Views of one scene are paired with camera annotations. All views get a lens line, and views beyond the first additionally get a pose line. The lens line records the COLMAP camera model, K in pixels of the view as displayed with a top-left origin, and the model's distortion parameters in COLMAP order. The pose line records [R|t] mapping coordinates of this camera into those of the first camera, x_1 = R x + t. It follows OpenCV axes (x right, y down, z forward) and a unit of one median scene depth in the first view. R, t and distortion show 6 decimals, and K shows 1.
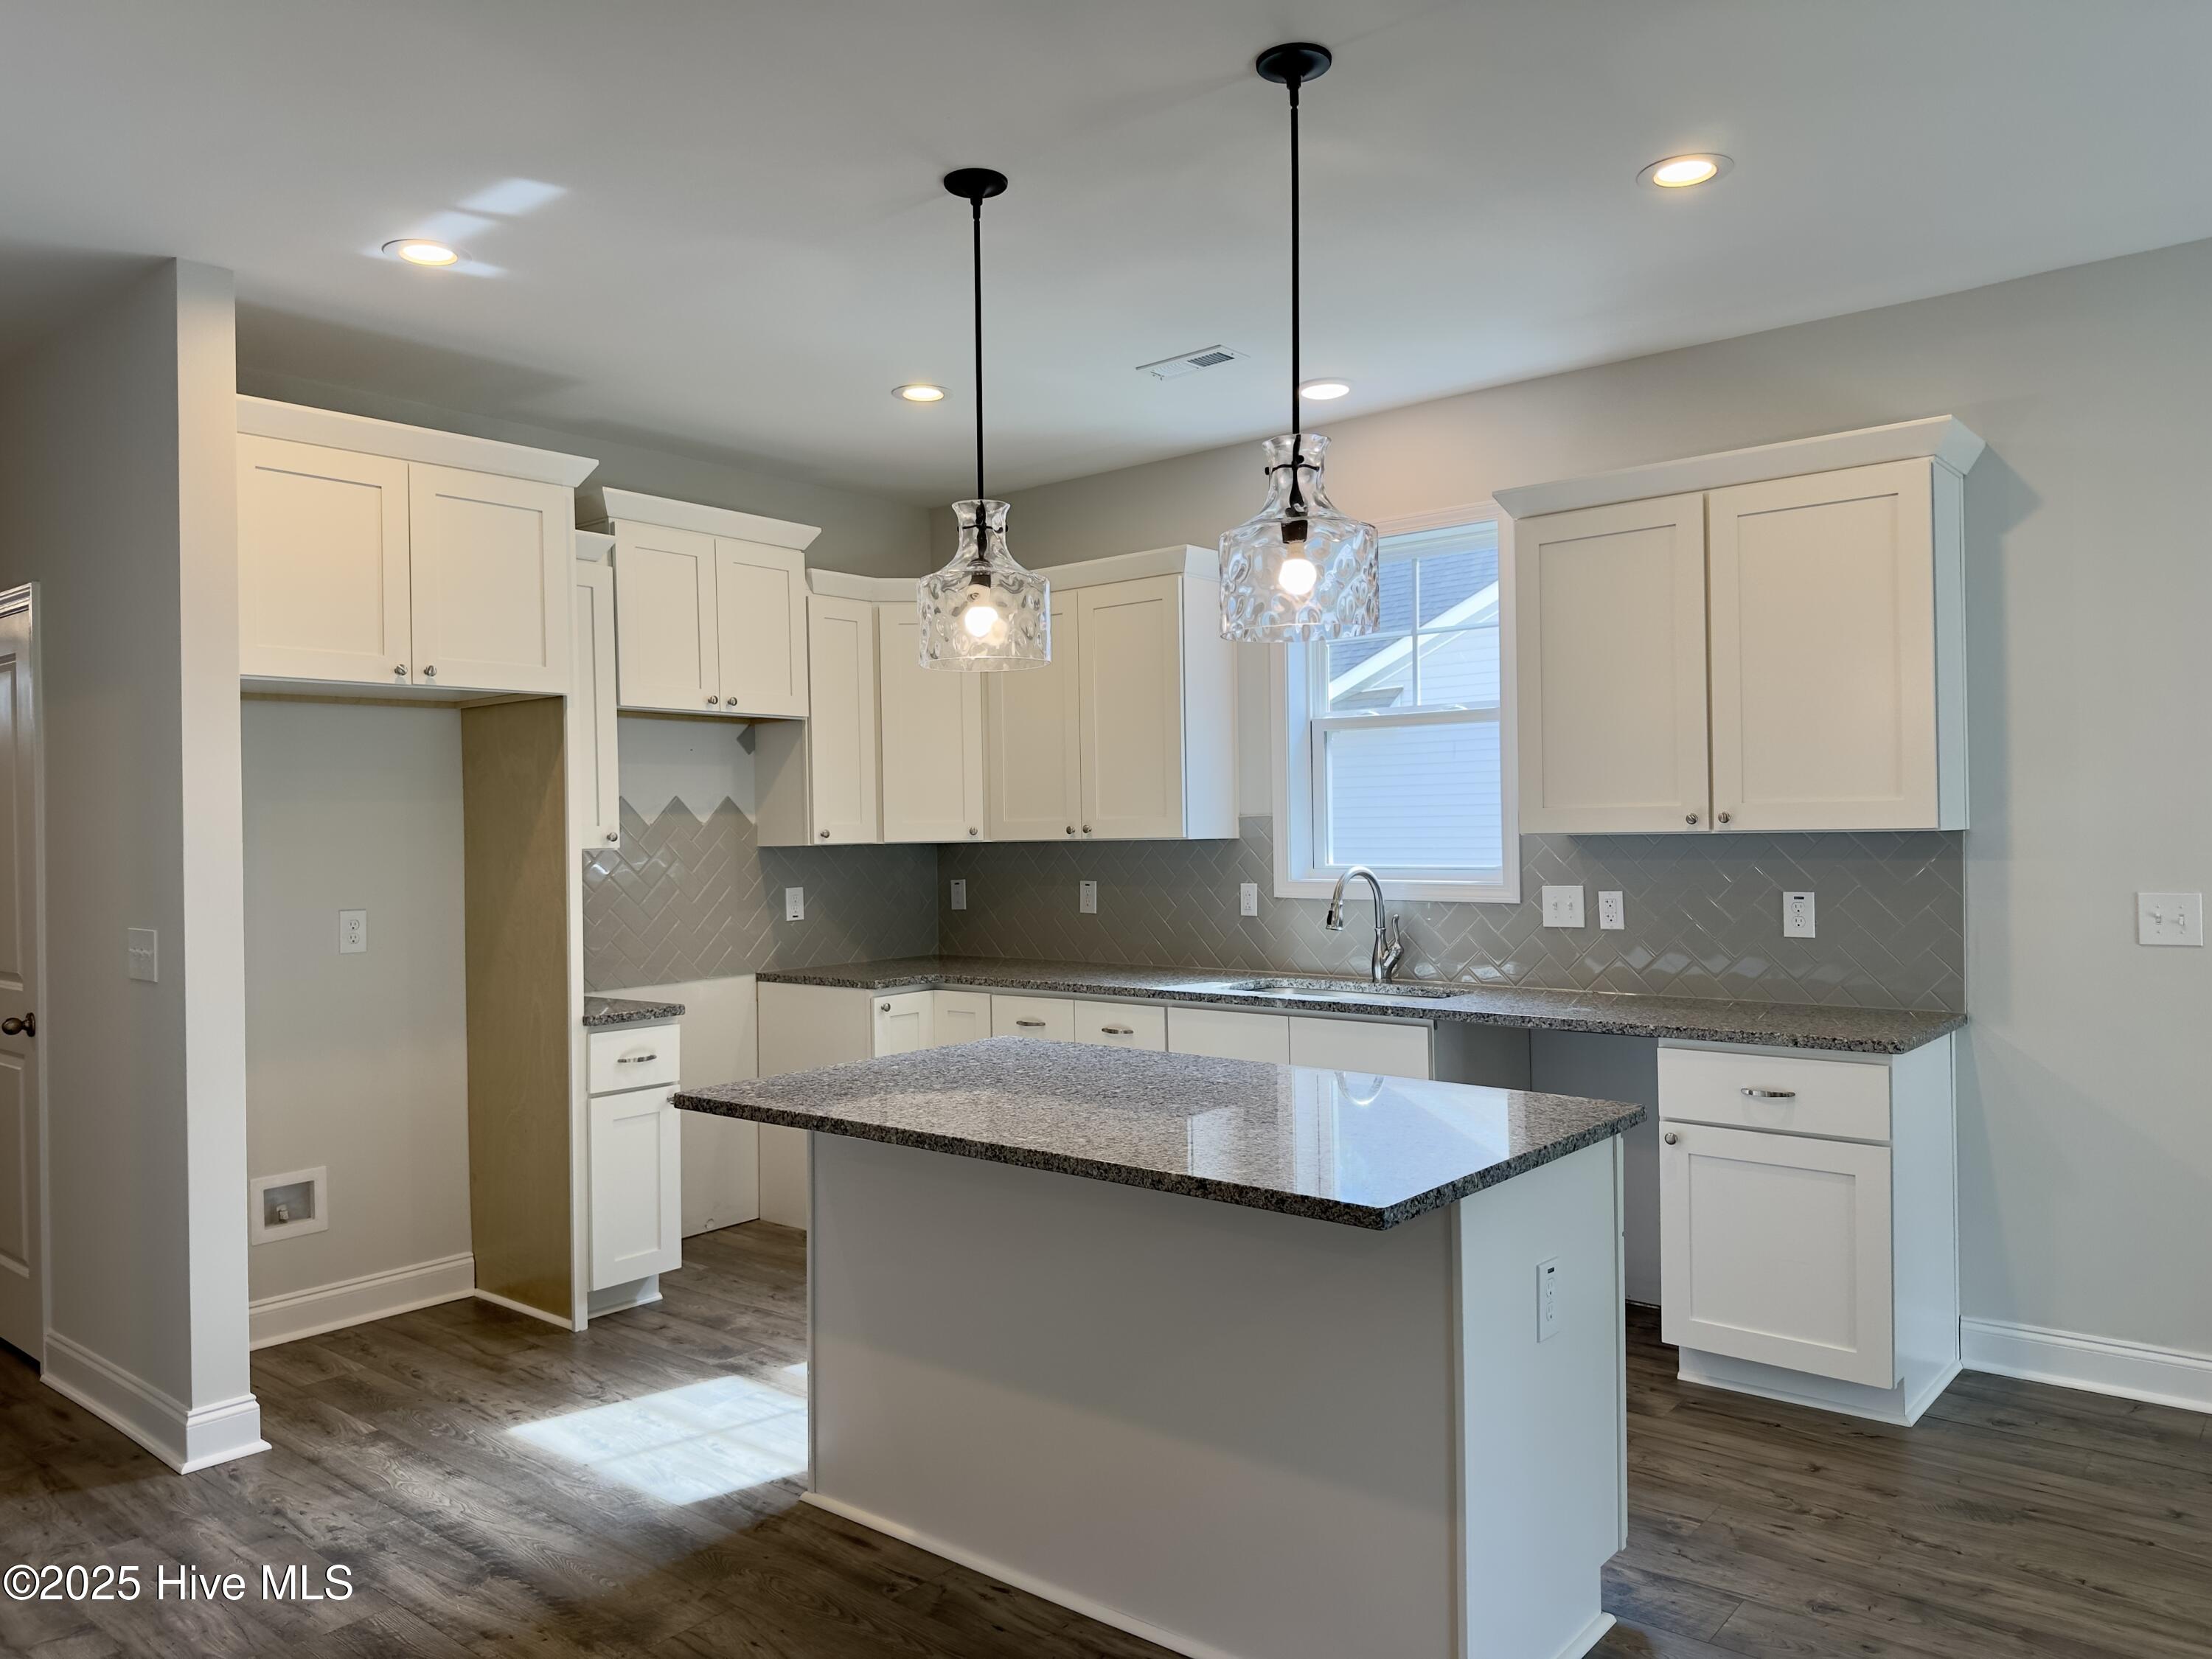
lens RADIAL K [[1539.8, 0, 1115.2], [0, 1539.8, 824.1], [0, 0, 1]] dist [0.066736, -0.068611]
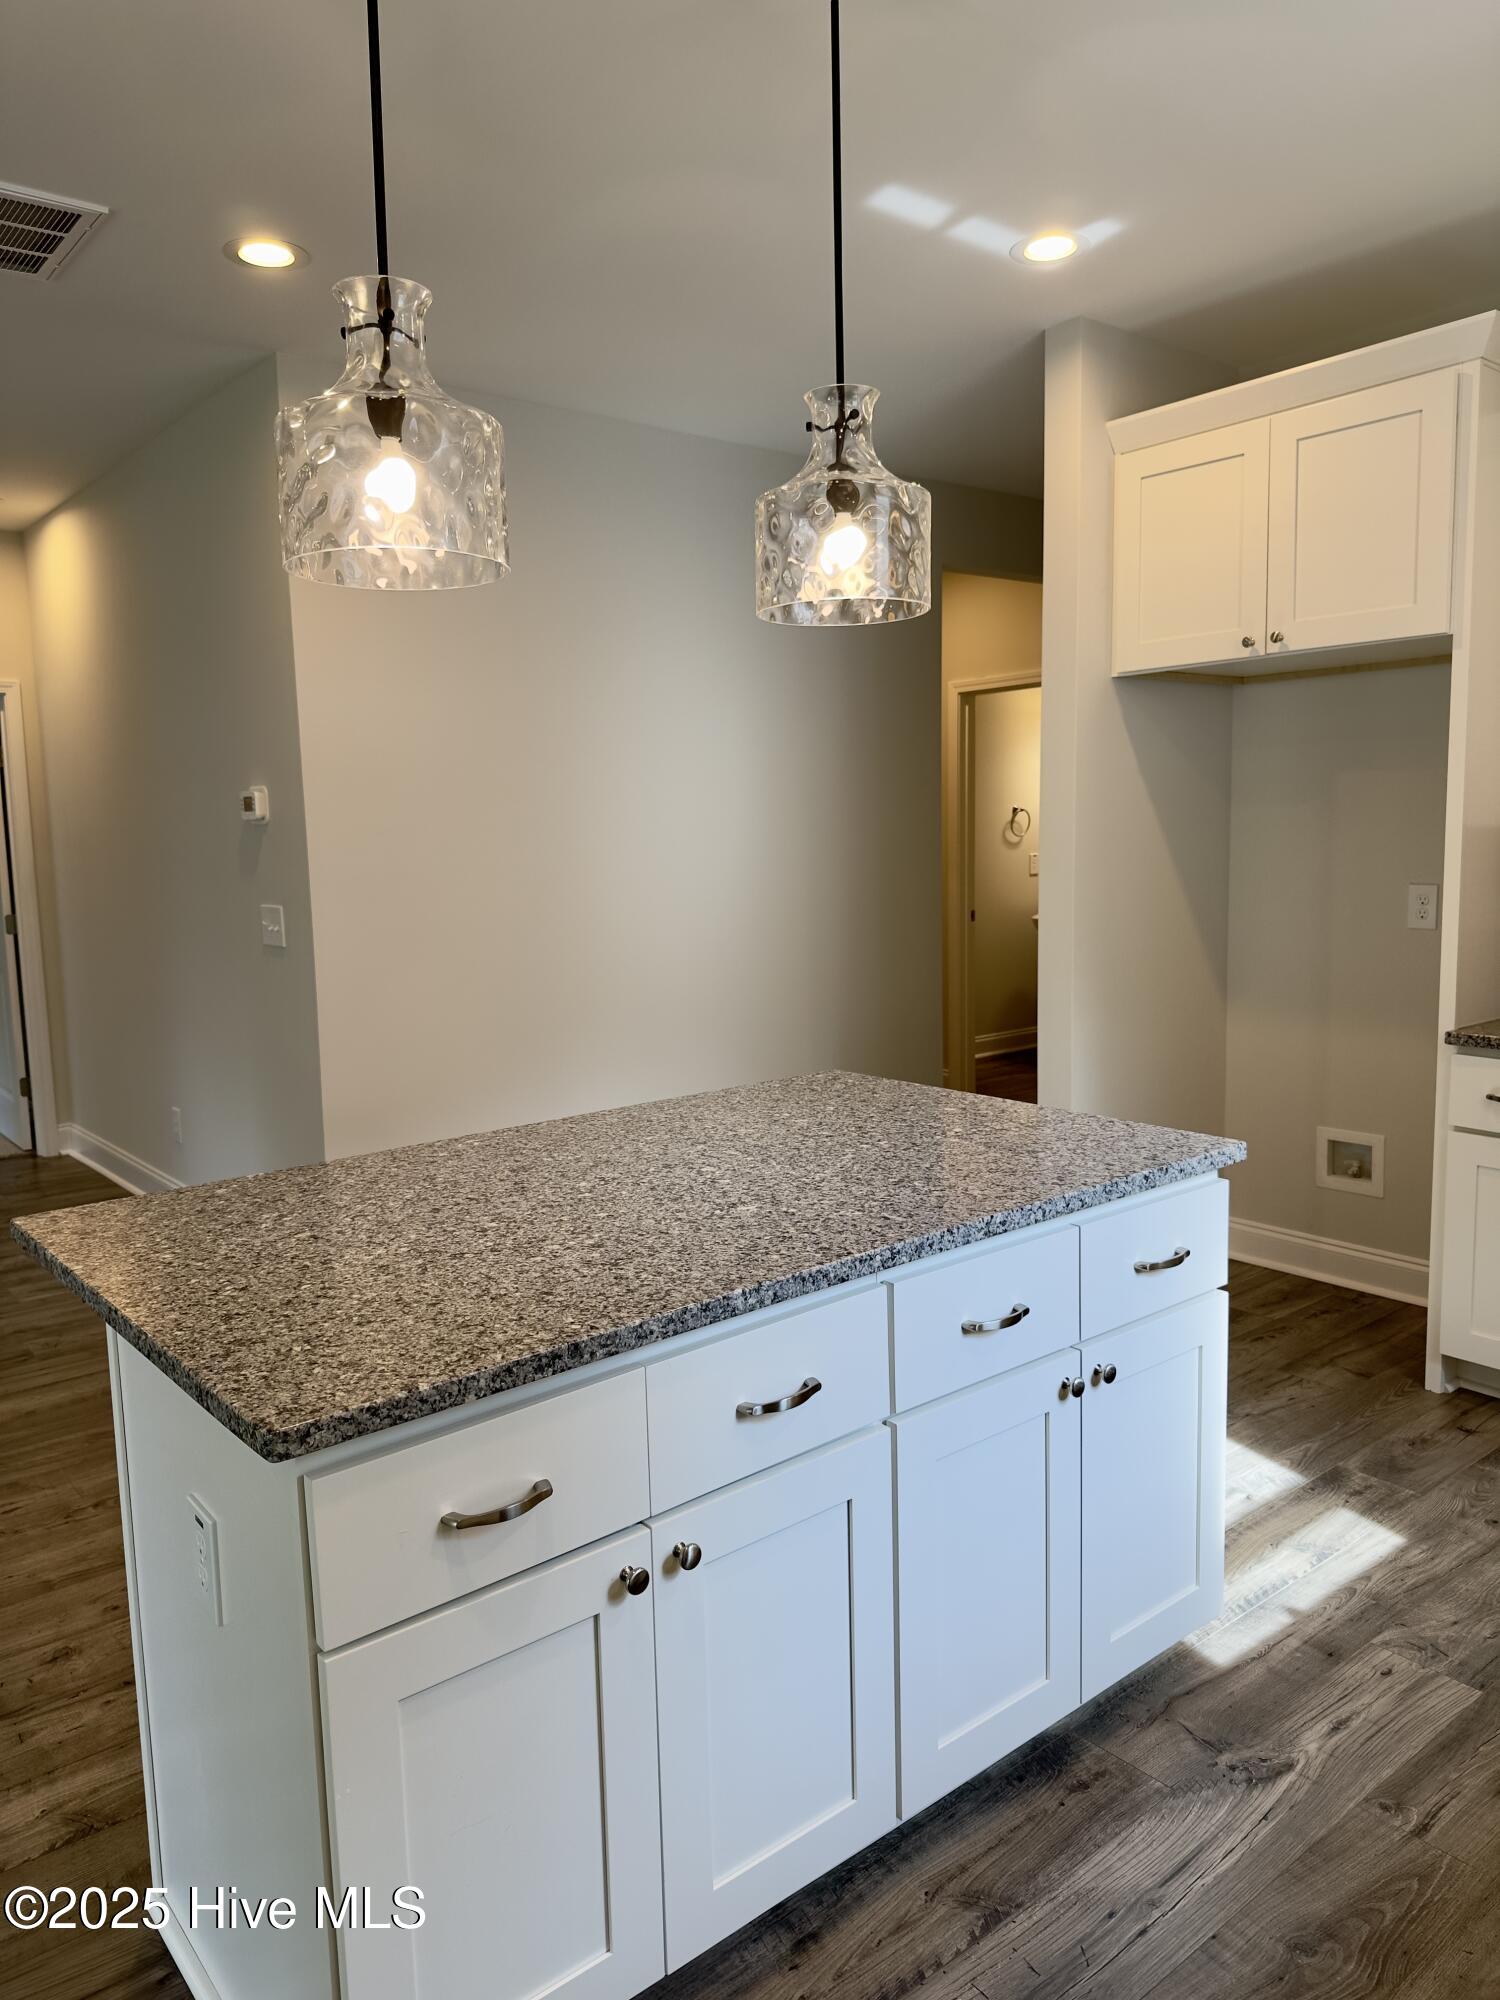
lens RADIAL K [[1426.5, 0, 750.0], [0, 1426.5, 1000.0], [0, 0, 1]] dist [0.004092, -0.000968]
pose [[-0.185550, 0.141718, -0.972362, 0.445183], [0.030089, 0.989901, 0.138533, -0.007987], [0.982174, -0.003553, -0.187941, 0.754387]]
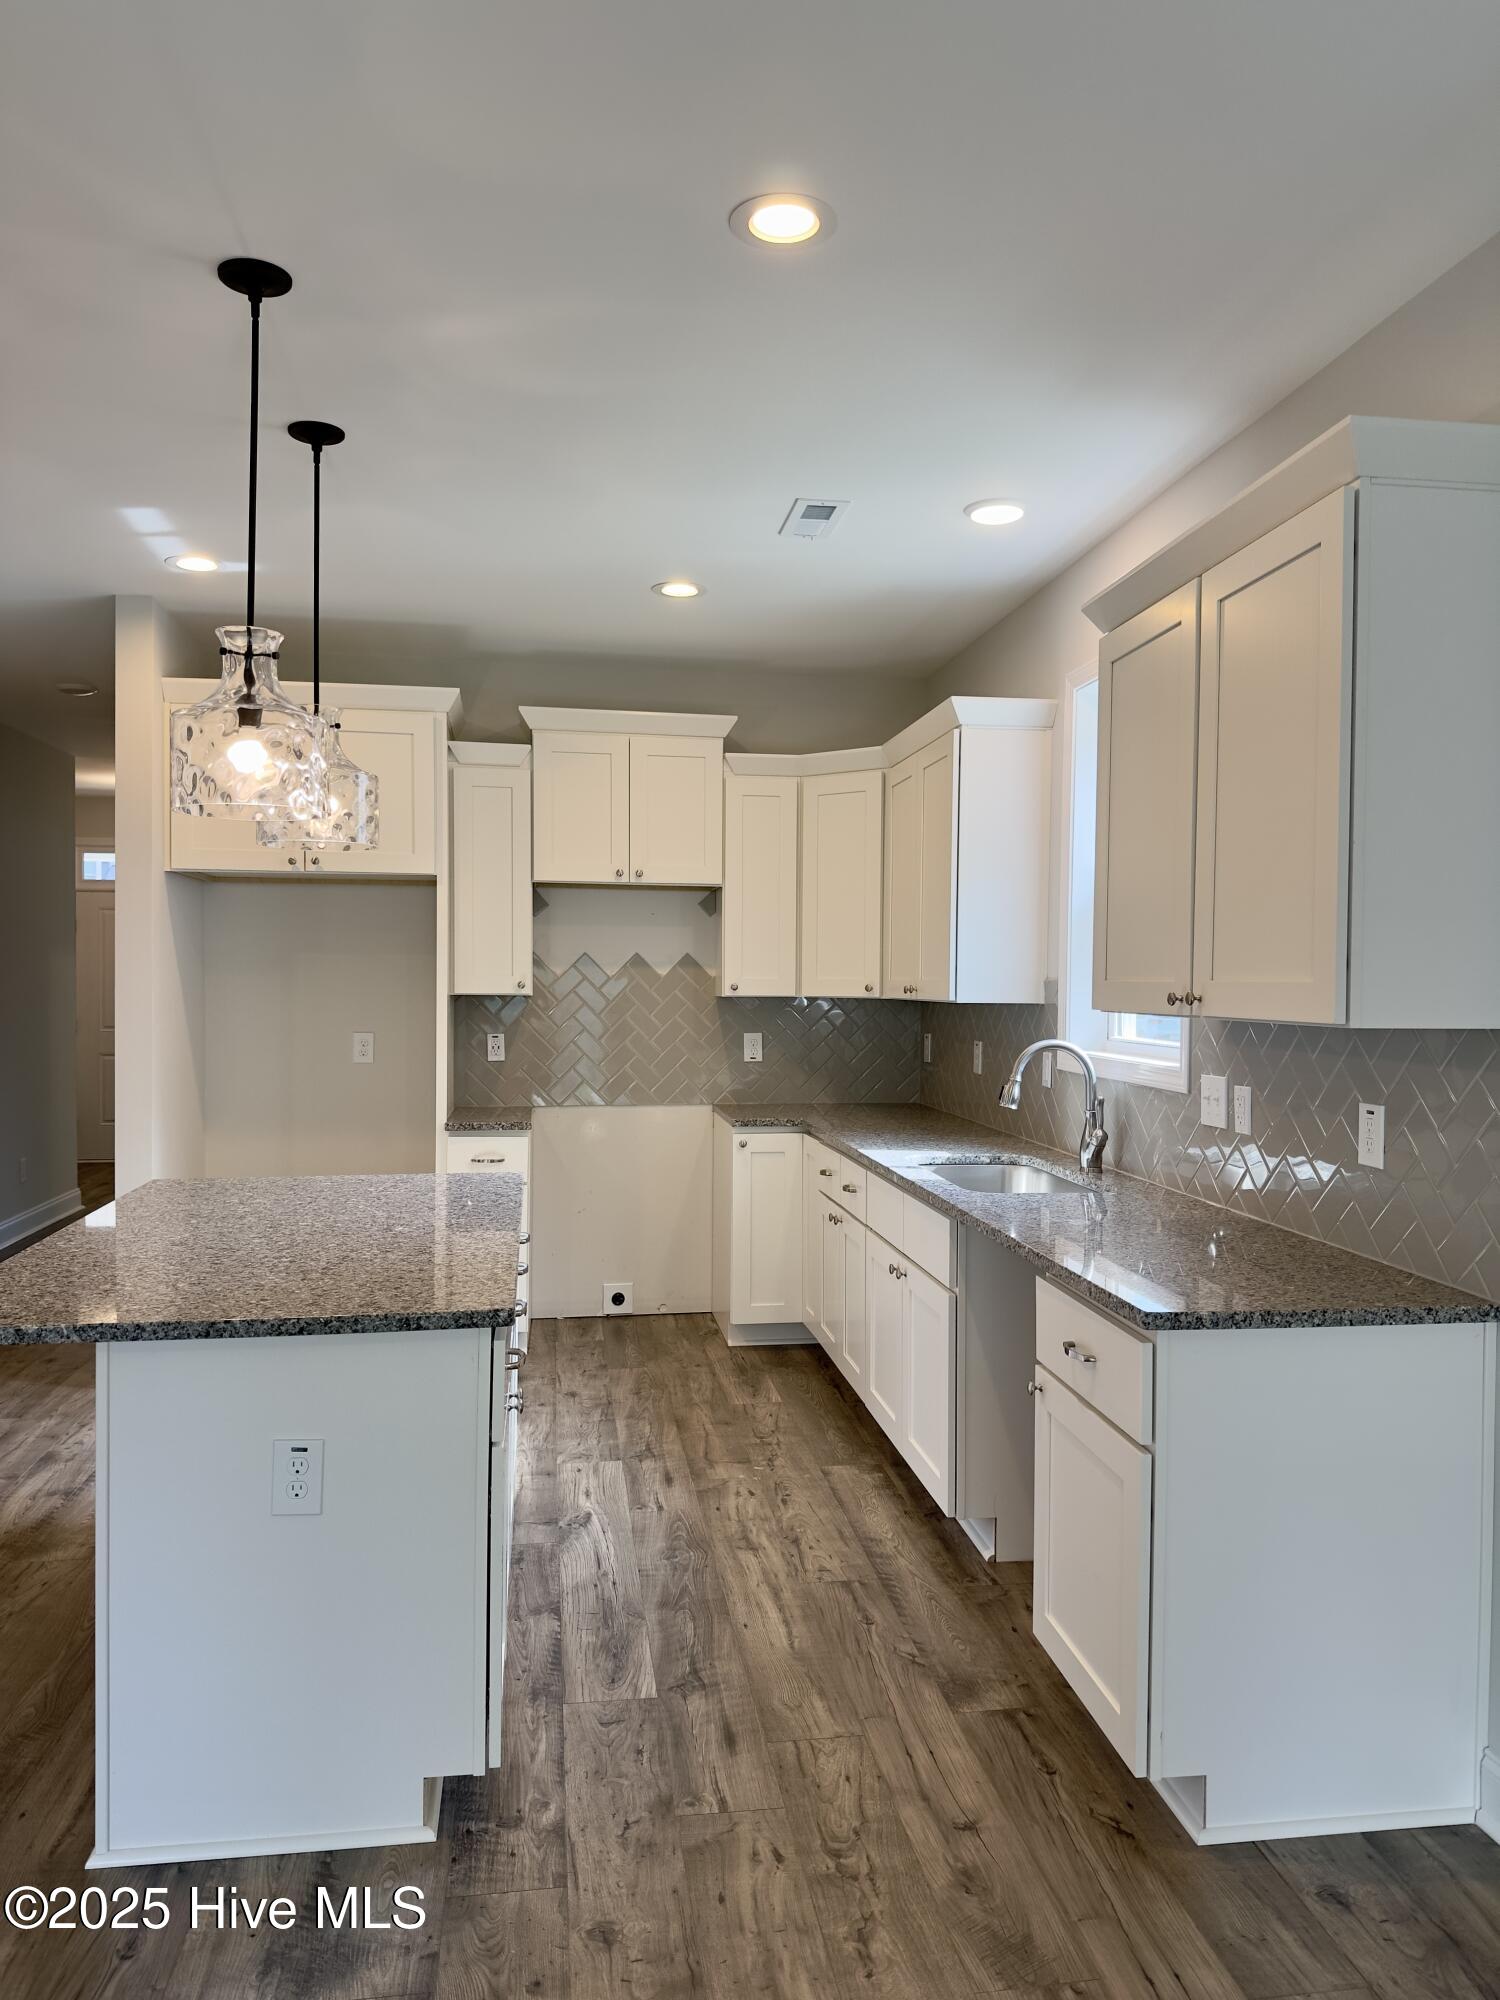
lens RADIAL K [[1391.2, 0, 761.4], [0, 1391.2, 1000.8], [0, 0, 1]] dist [0.085431, -0.076988]
pose [[0.750167, 0.034526, -0.660347, 0.603716], [-0.019658, 0.999359, 0.029919, -0.017299], [0.660956, -0.009463, 0.750365, 0.289652]]
